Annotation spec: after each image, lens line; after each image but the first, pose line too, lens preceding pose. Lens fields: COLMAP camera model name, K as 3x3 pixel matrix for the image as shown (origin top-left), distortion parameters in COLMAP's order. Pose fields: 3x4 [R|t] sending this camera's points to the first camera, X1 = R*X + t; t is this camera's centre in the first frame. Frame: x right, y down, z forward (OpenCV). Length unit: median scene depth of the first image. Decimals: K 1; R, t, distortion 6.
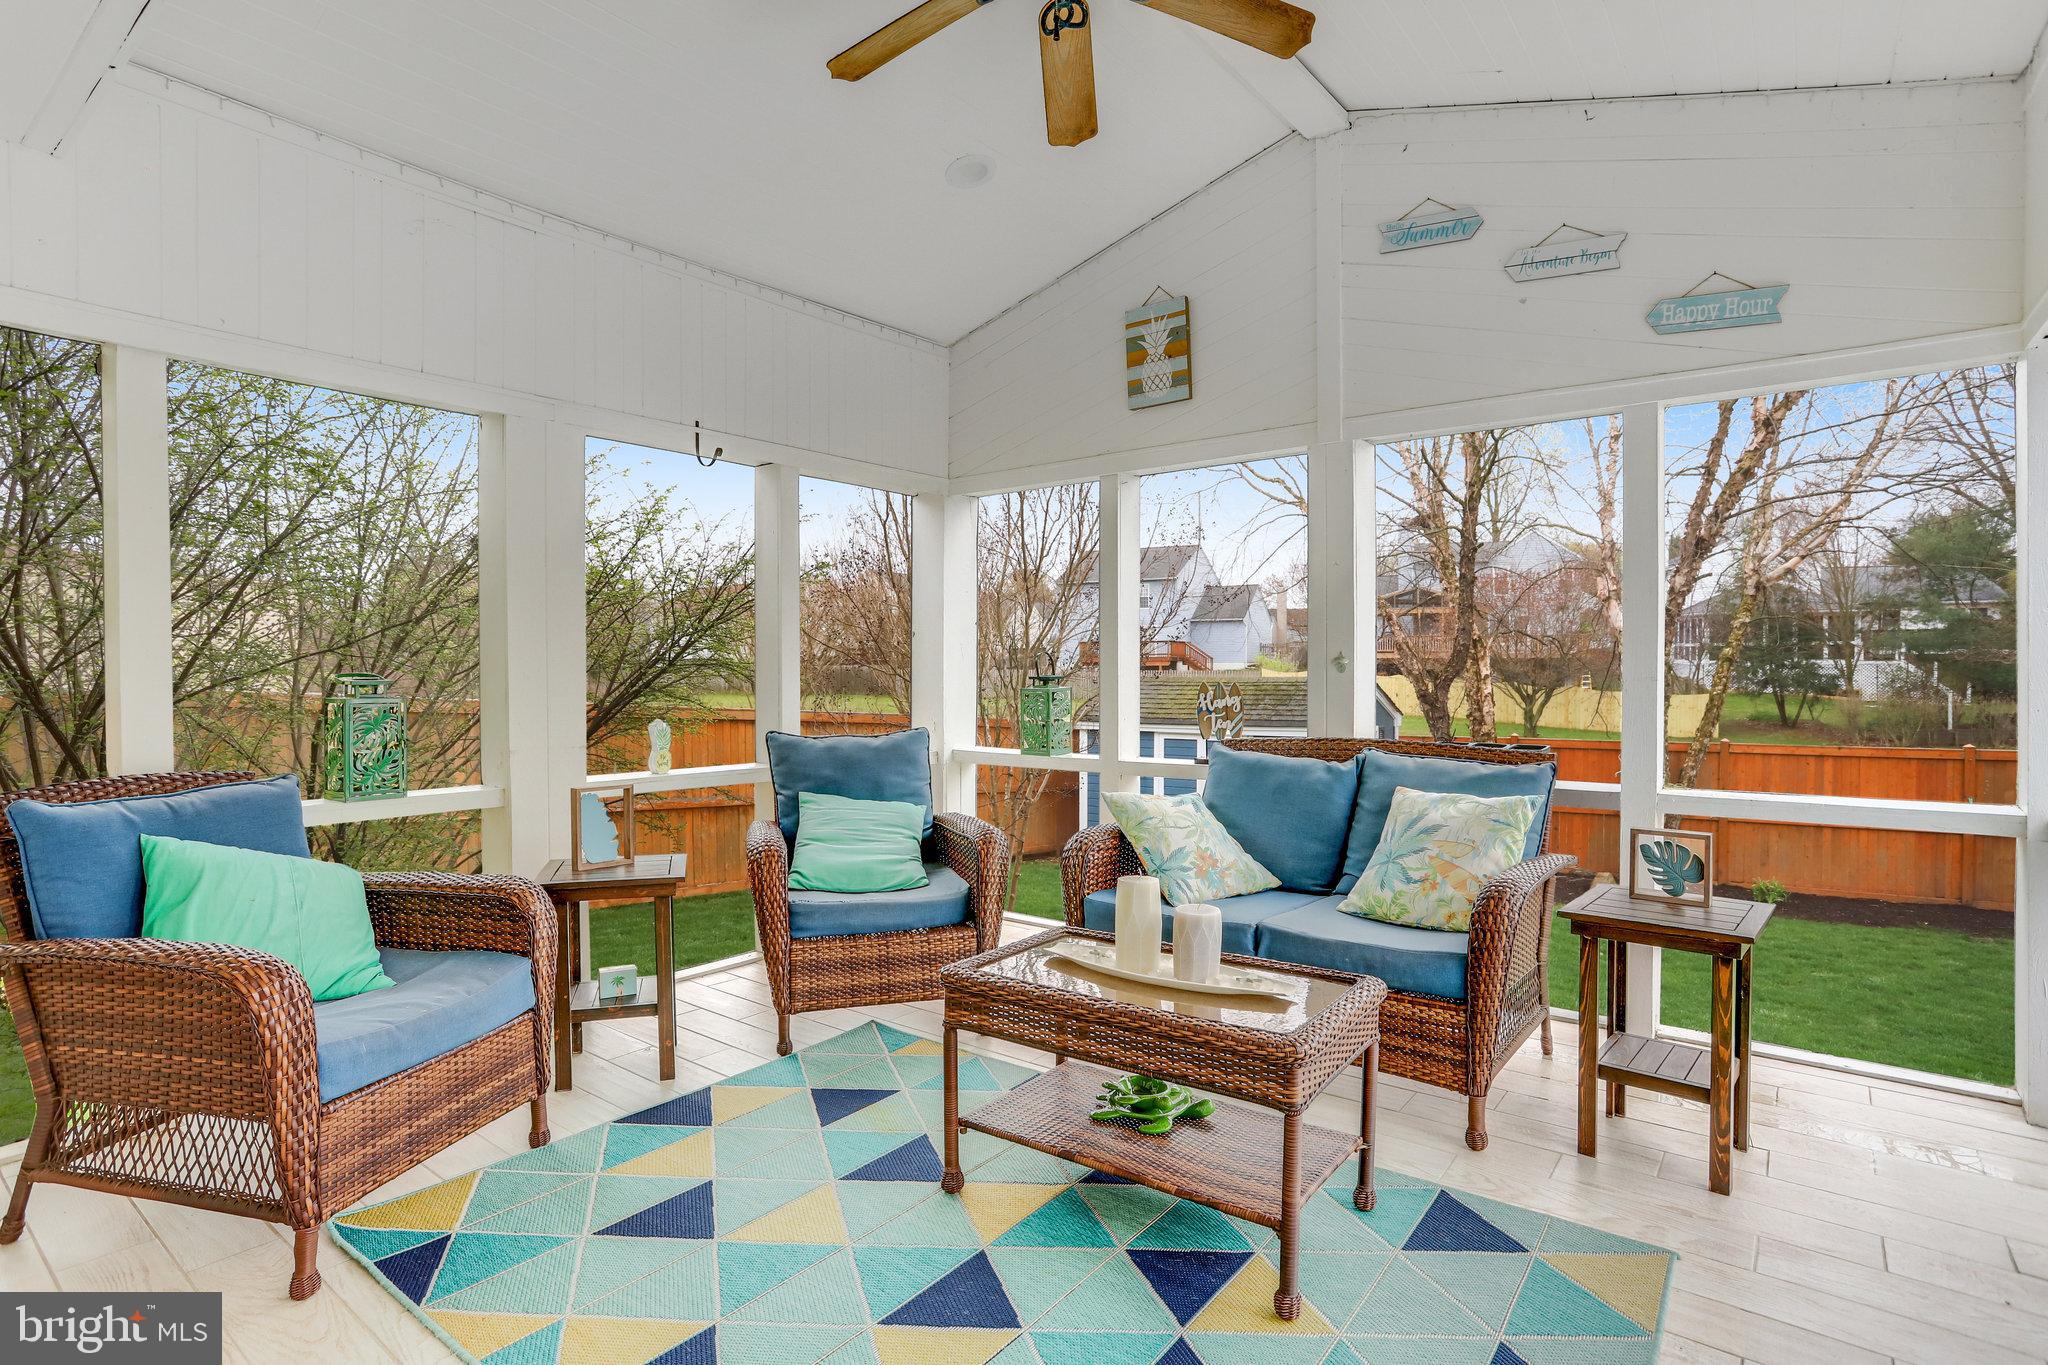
lens RADIAL K [[1055.8, 0, 1025.1], [0, 1055.8, 666.3], [0, 0, 1]] dist [-0.085295, 0.036377]
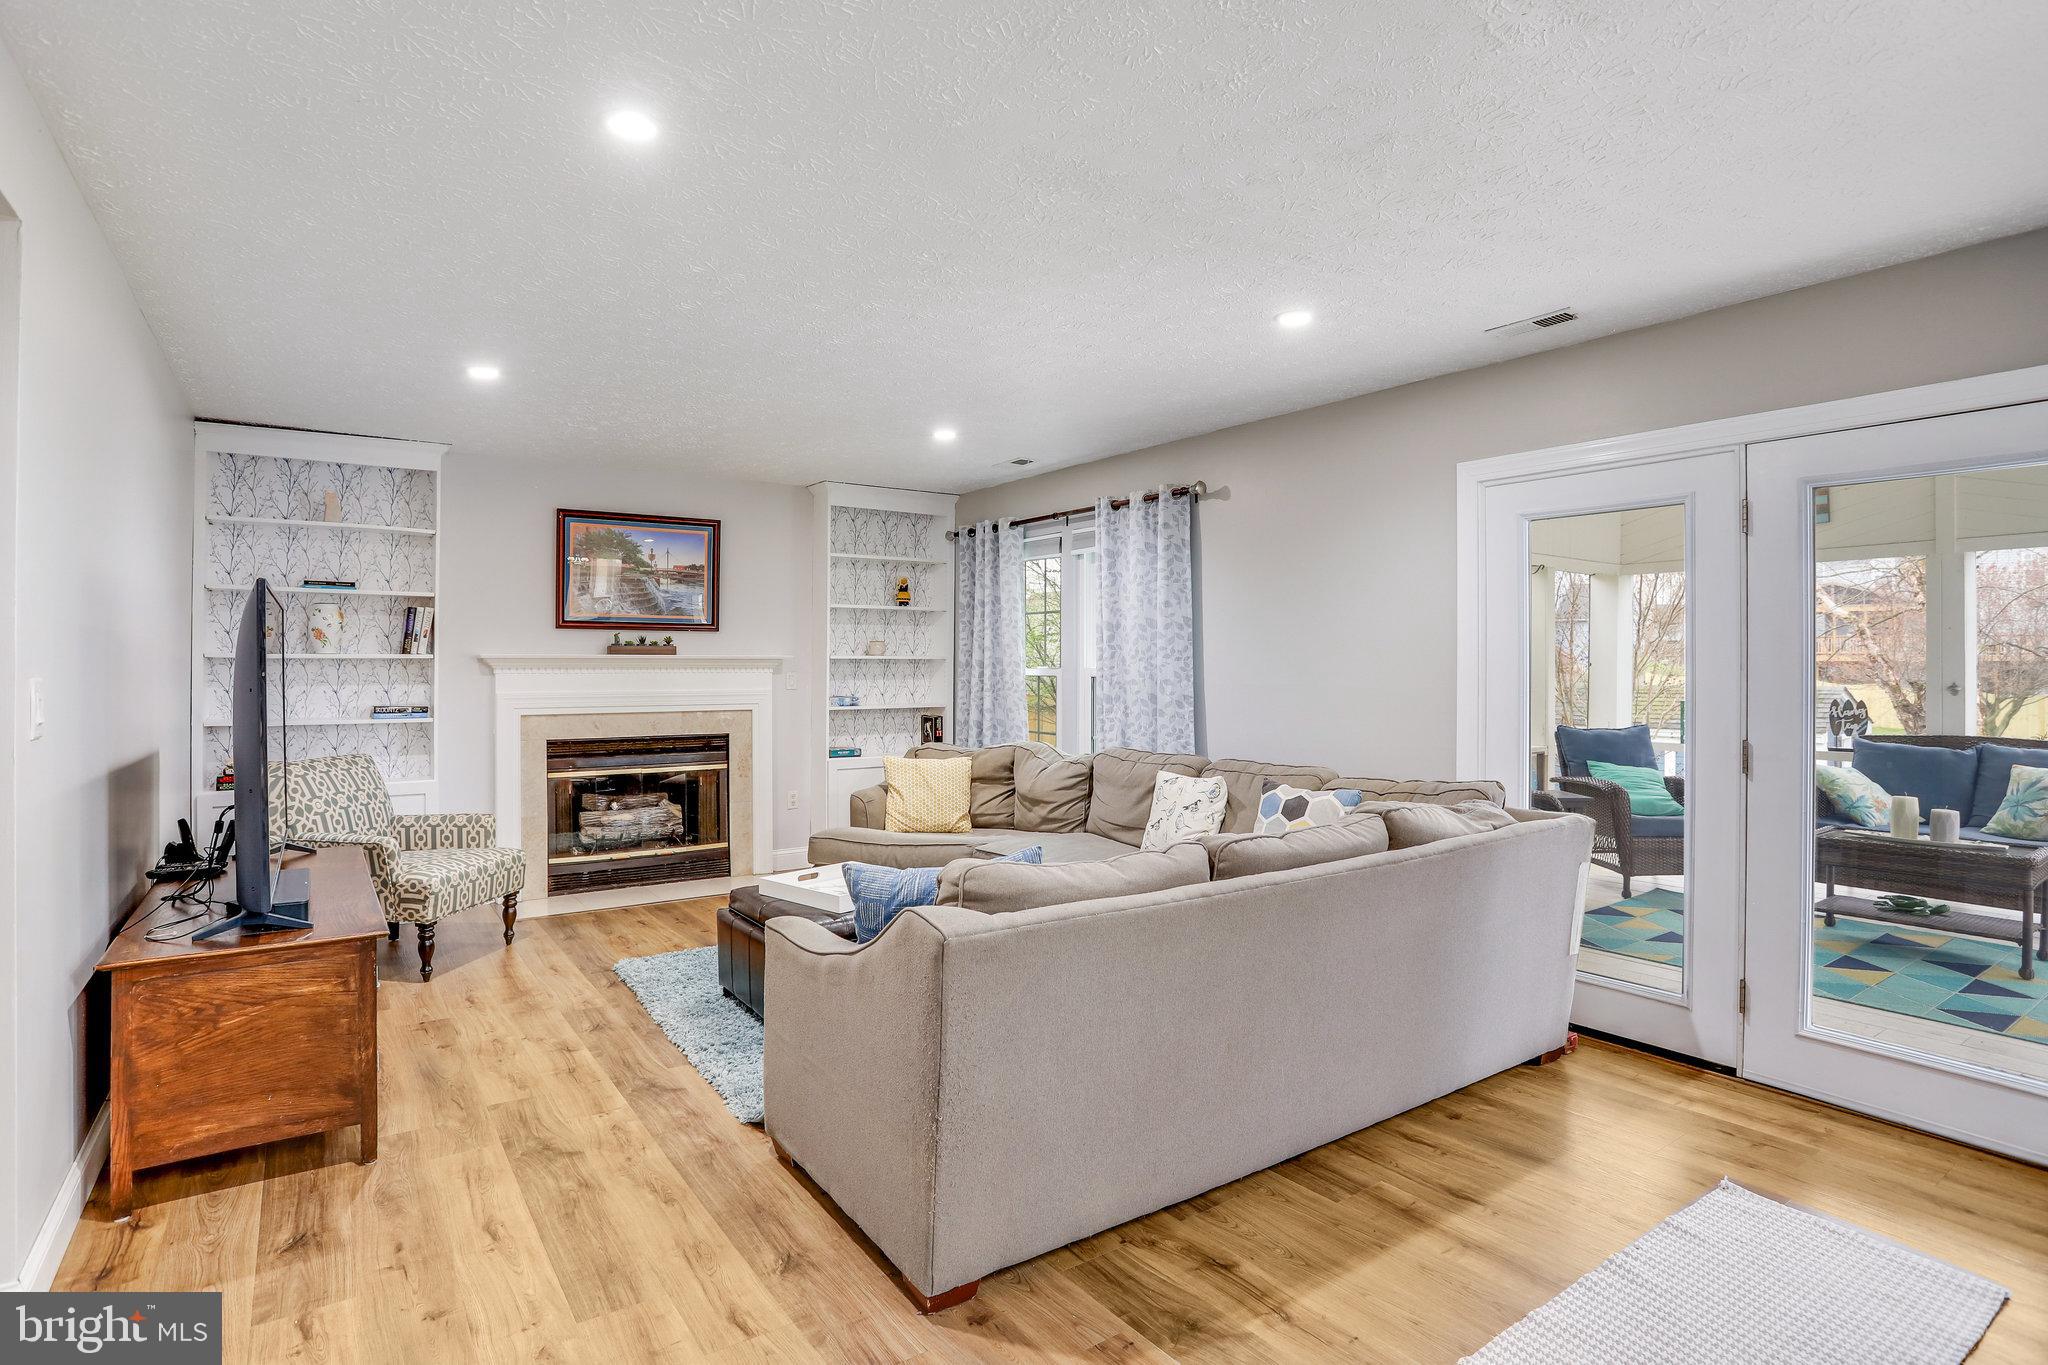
lens RADIAL K [[1059.2, 0, 994.5], [0, 1059.2, 654.3], [0, 0, 1]] dist [-0.083842, 0.036884]
pose [[0.950149, 0.001435, -0.311793, -0.642054], [-0.004494, 0.999949, -0.009093, -0.038075], [0.311764, 0.010040, 0.950107, -0.979757]]
